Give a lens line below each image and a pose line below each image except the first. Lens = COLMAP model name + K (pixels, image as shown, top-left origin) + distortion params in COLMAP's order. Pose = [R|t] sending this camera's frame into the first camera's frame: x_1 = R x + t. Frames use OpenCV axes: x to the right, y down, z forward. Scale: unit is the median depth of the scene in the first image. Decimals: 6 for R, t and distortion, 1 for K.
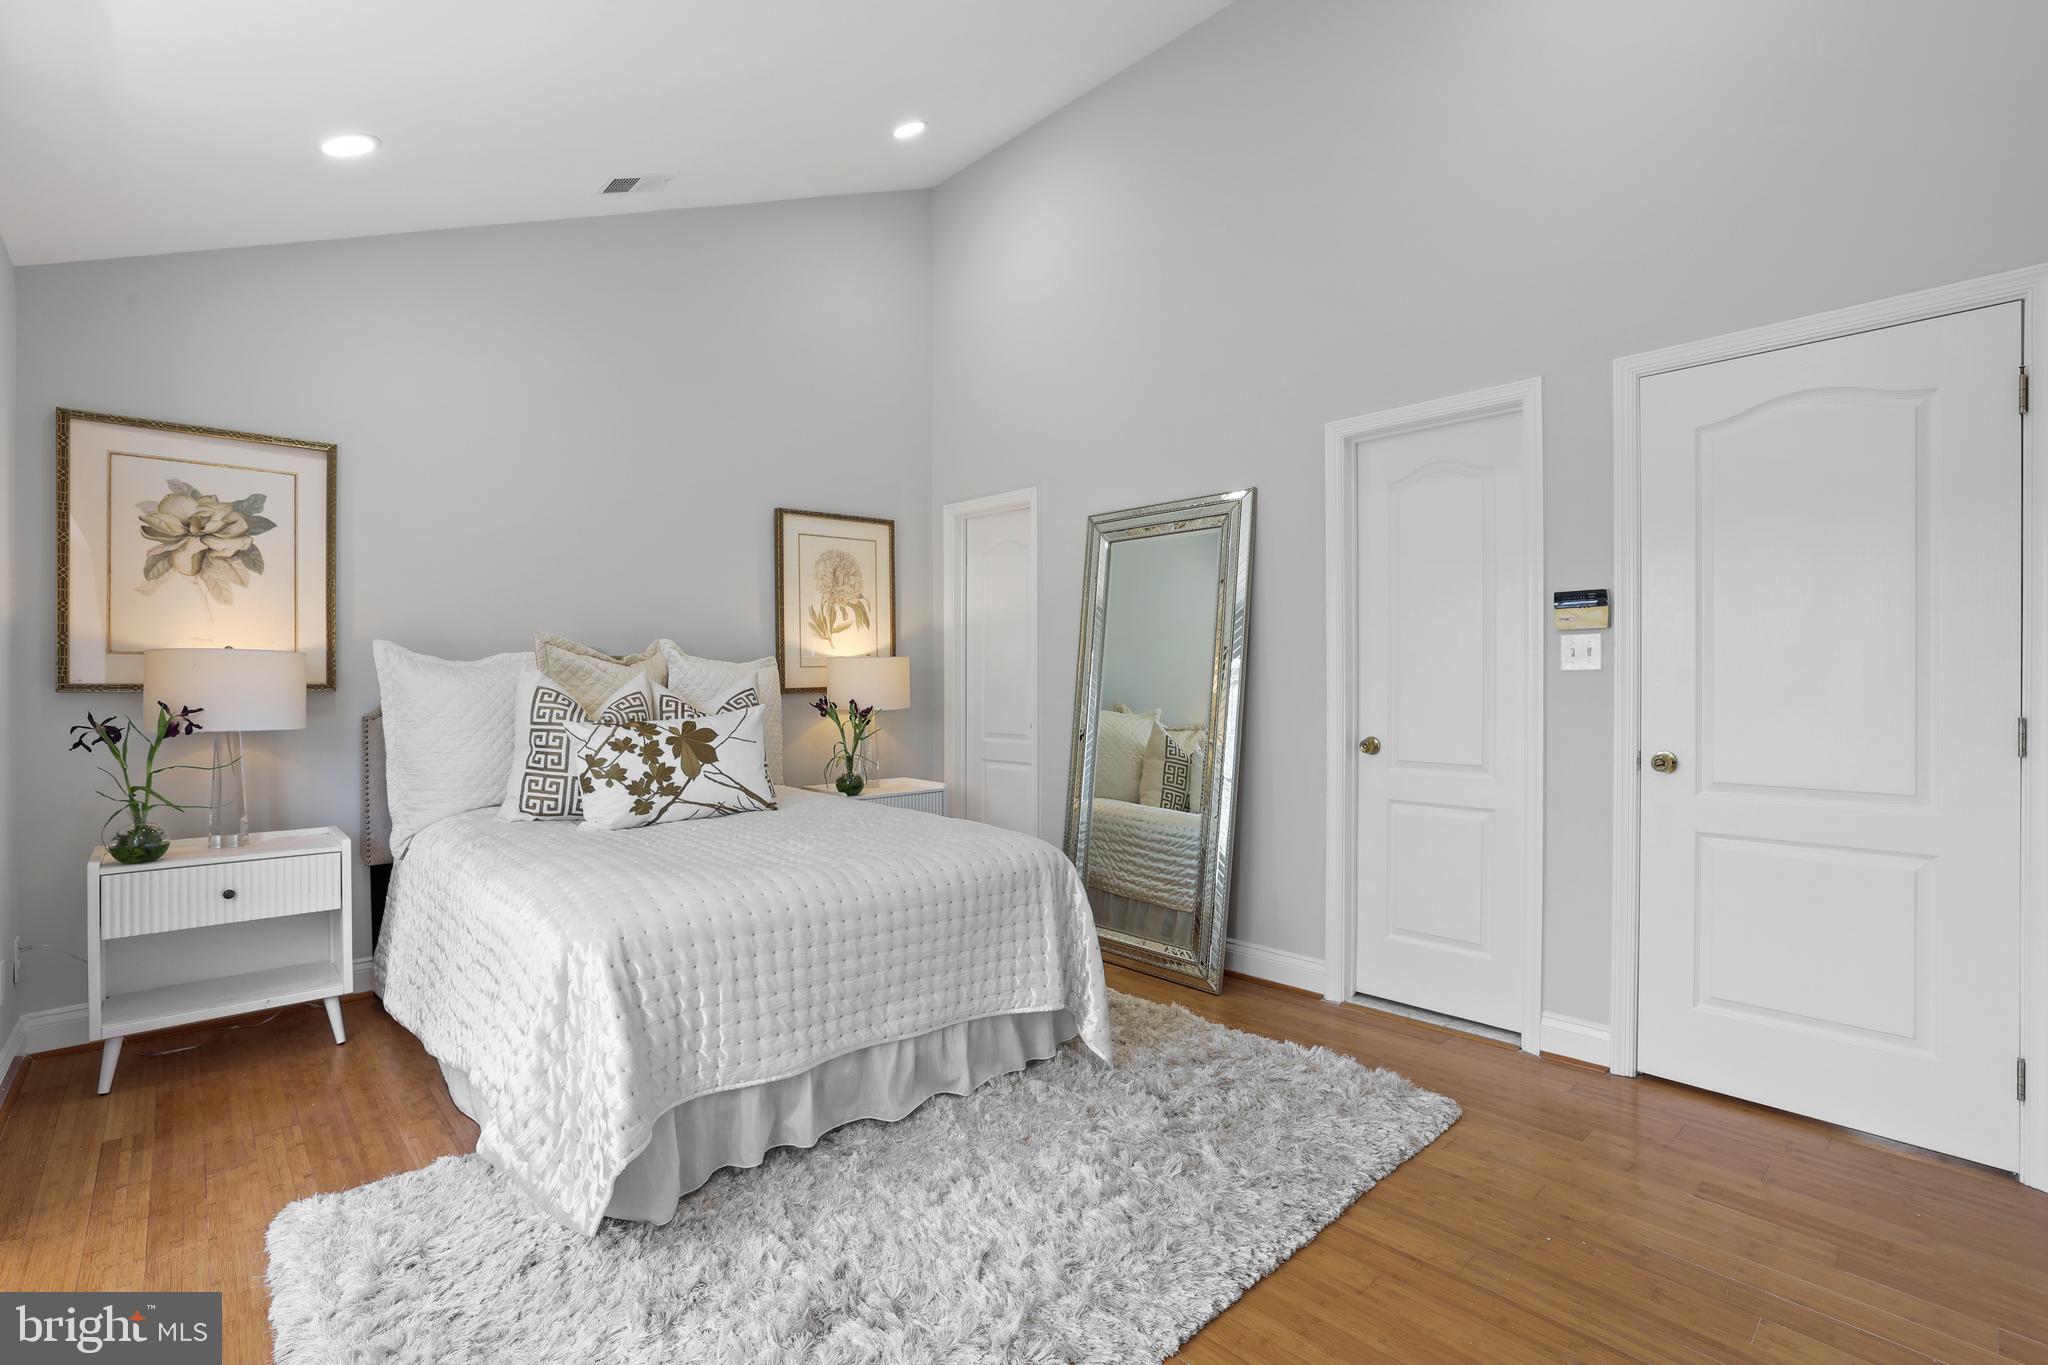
lens RADIAL K [[903.5, 0, 1020.2], [0, 903.5, 674.0], [0, 0, 1]] dist [-0.052708, 0.020387]
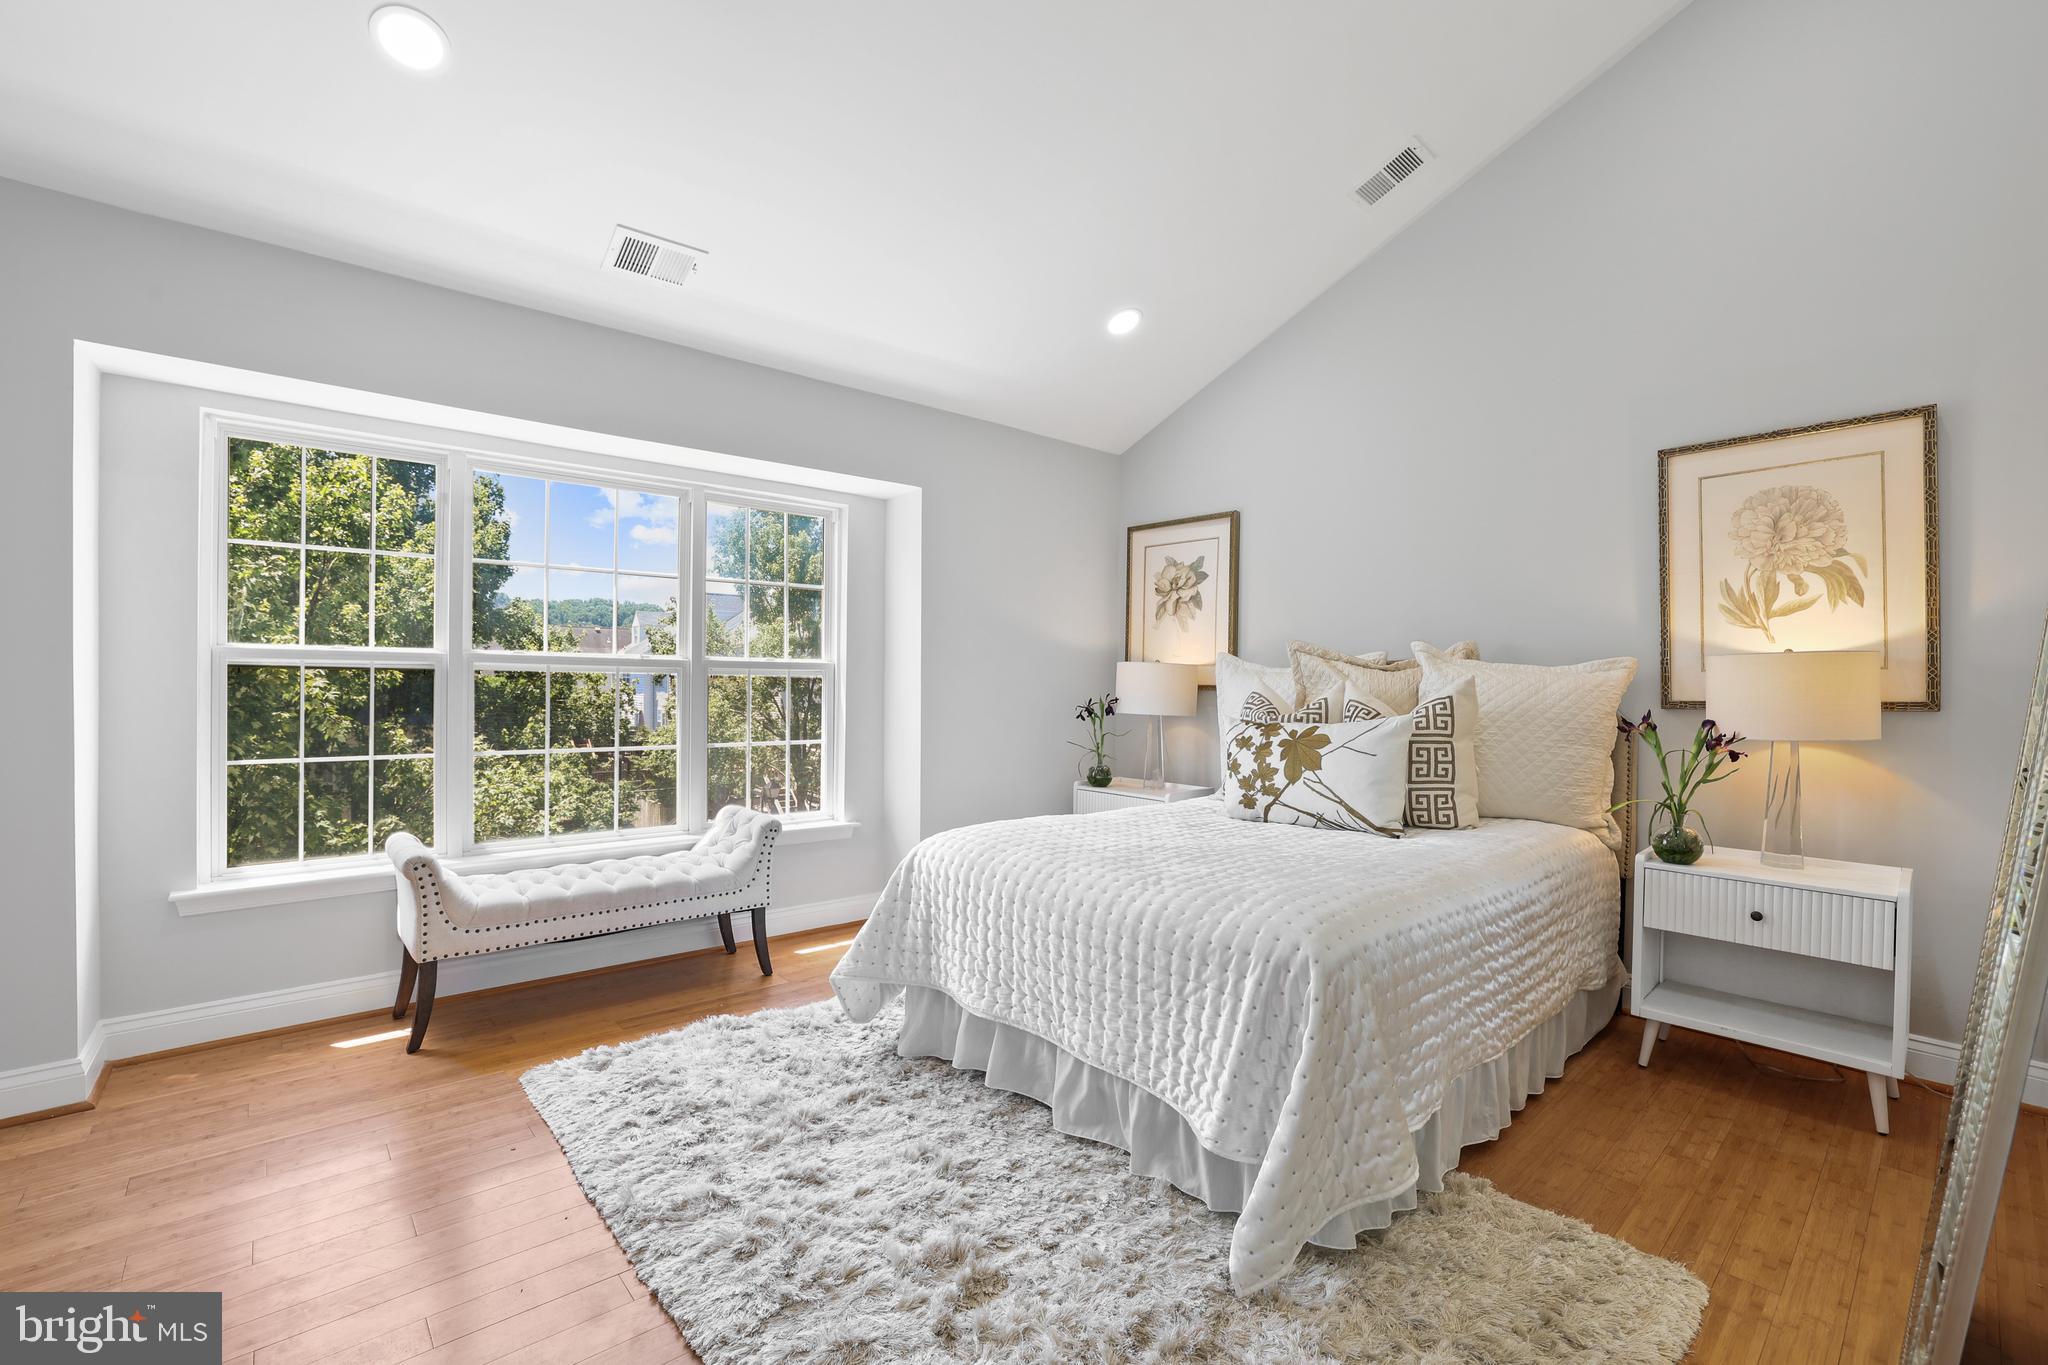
lens RADIAL K [[875.0, 0, 1022.9], [0, 875.0, 664.9], [0, 0, 1]] dist [-0.055792, 0.017307]
pose [[-0.009366, -0.017767, -0.999798, 0.588370], [-0.011067, 0.999783, -0.017663, 0.006844], [0.999895, 0.010900, -0.009560, 0.703167]]
